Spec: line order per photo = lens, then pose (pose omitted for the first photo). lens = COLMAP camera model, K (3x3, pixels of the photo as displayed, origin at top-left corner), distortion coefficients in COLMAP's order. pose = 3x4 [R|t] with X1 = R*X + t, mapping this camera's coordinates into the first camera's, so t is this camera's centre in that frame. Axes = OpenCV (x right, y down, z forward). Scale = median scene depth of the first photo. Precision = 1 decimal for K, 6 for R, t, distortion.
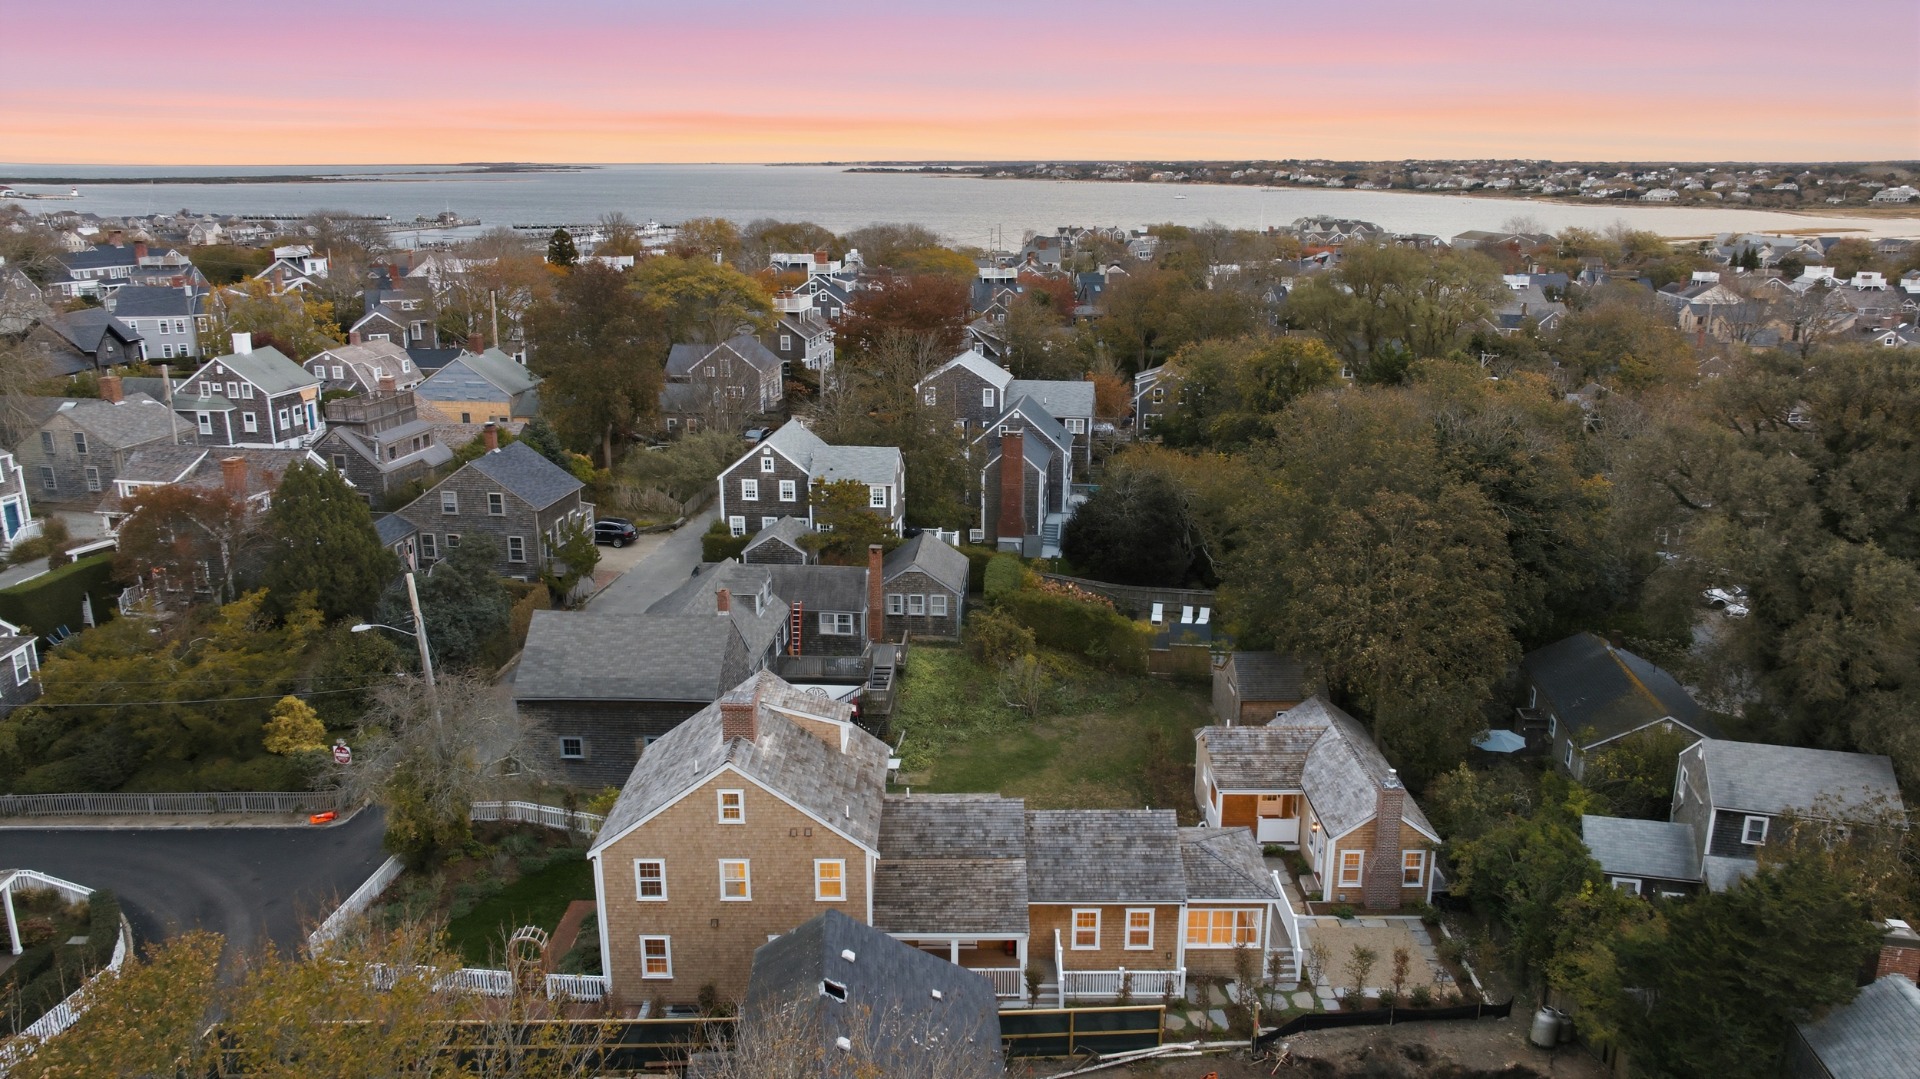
lens RADIAL K [[1340.3, 0, 958.9], [0, 1340.3, 536.1], [0, 0, 1]] dist [-0.024378, -0.005232]
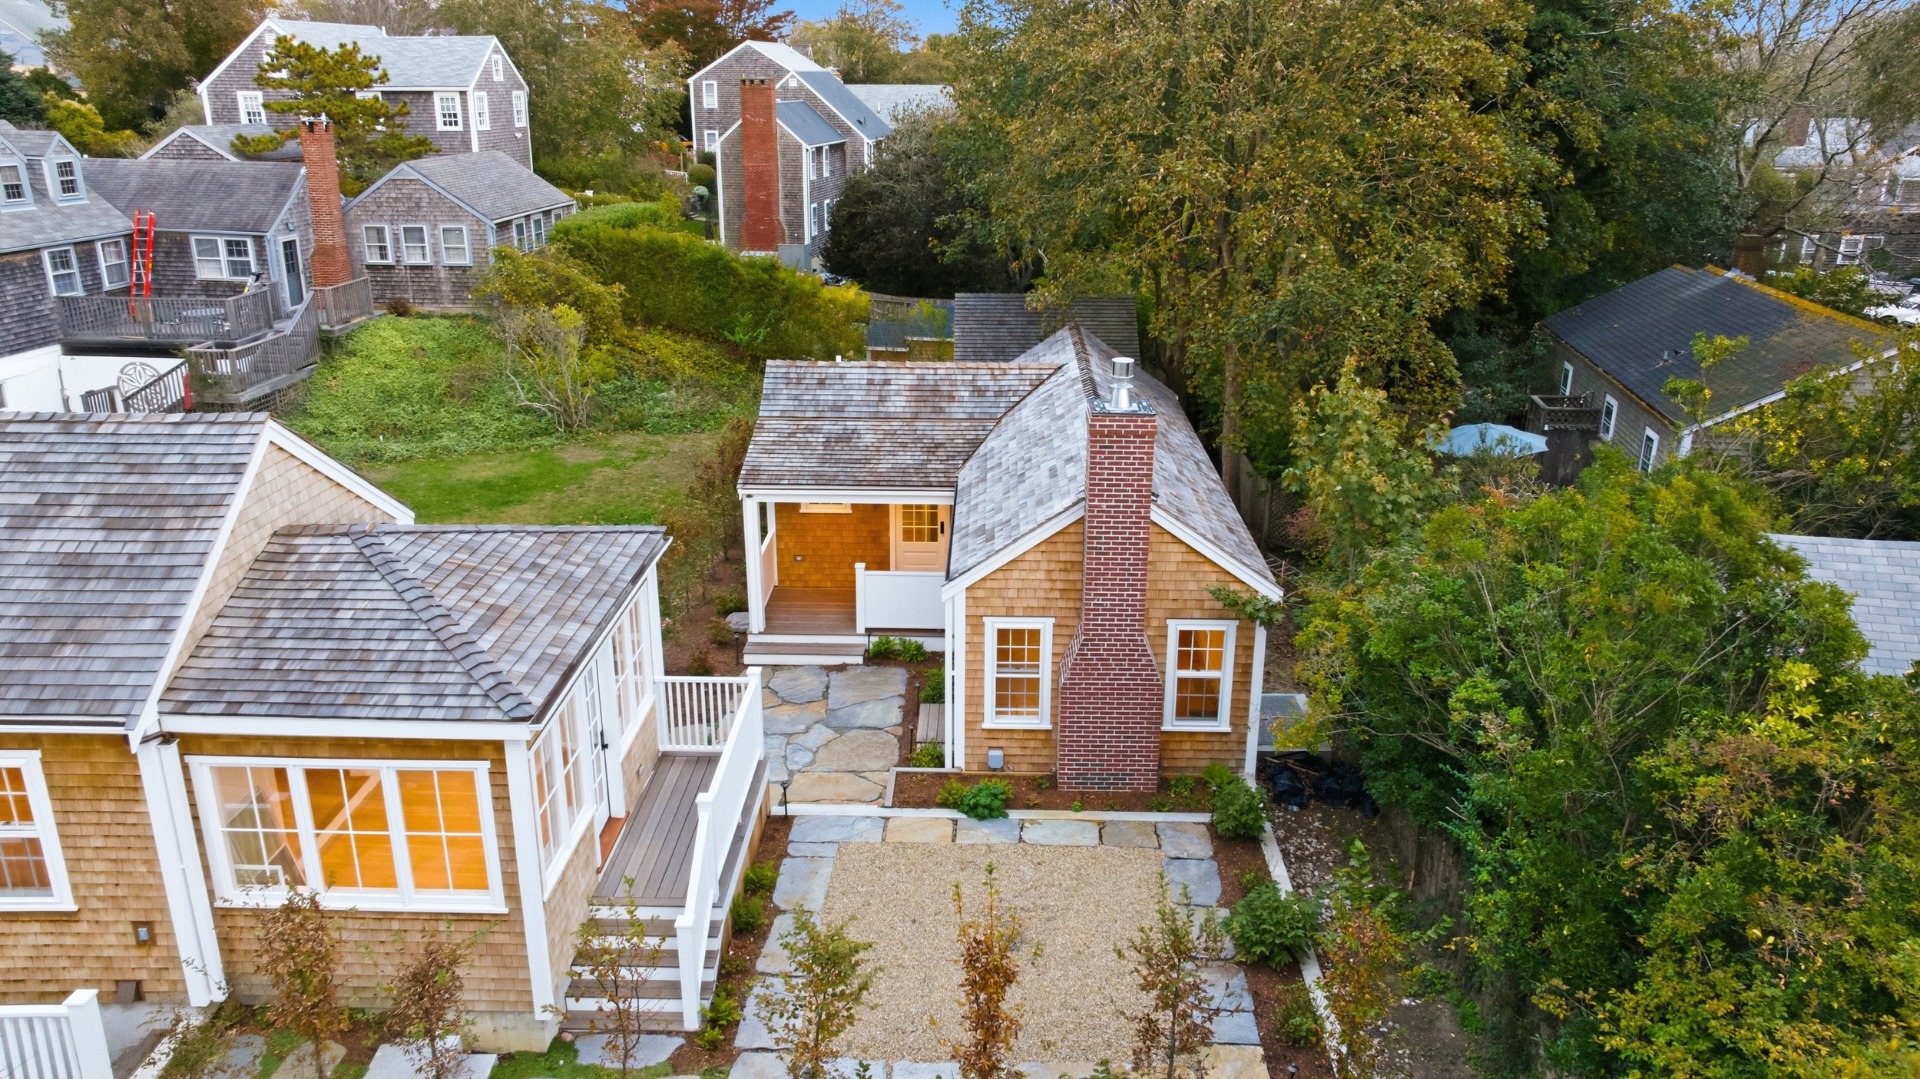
lens RADIAL K [[1340.3, 0, 953.2], [0, 1340.3, 540.9], [0, 0, 1]] dist [-0.024378, -0.005232]
pose [[0.999727, 0.010496, -0.020895, 0.201003], [-0.009166, 0.997988, 0.062743, 0.137193], [0.021512, -0.062535, 0.997811, 0.467883]]
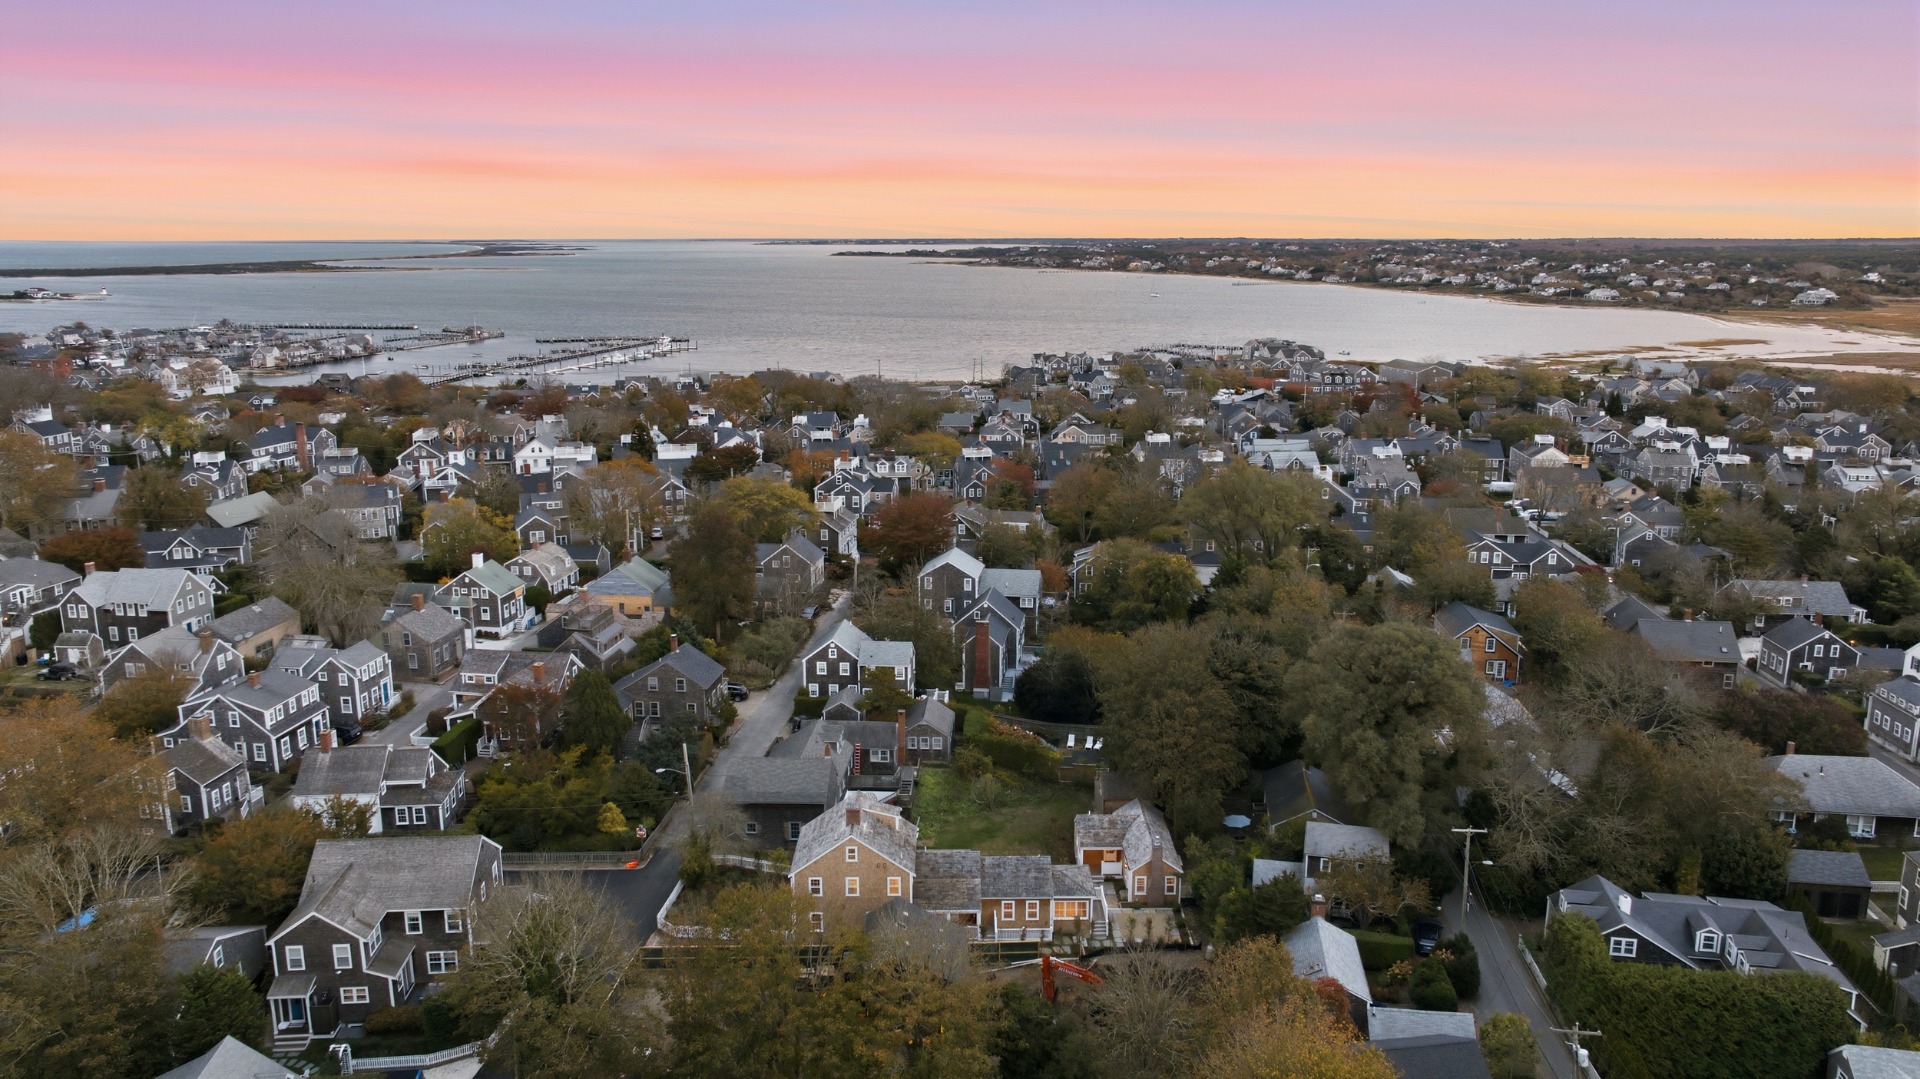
lens RADIAL K [[1340.3, 0, 969.5], [0, 1340.3, 531.9], [0, 0, 1]] dist [-0.024378, -0.005232]
pose [[0.999833, -0.002164, 0.018124, -0.004201], [0.003165, 0.998461, -0.055365, -0.128455], [-0.017976, 0.055413, 0.998302, -0.766330]]
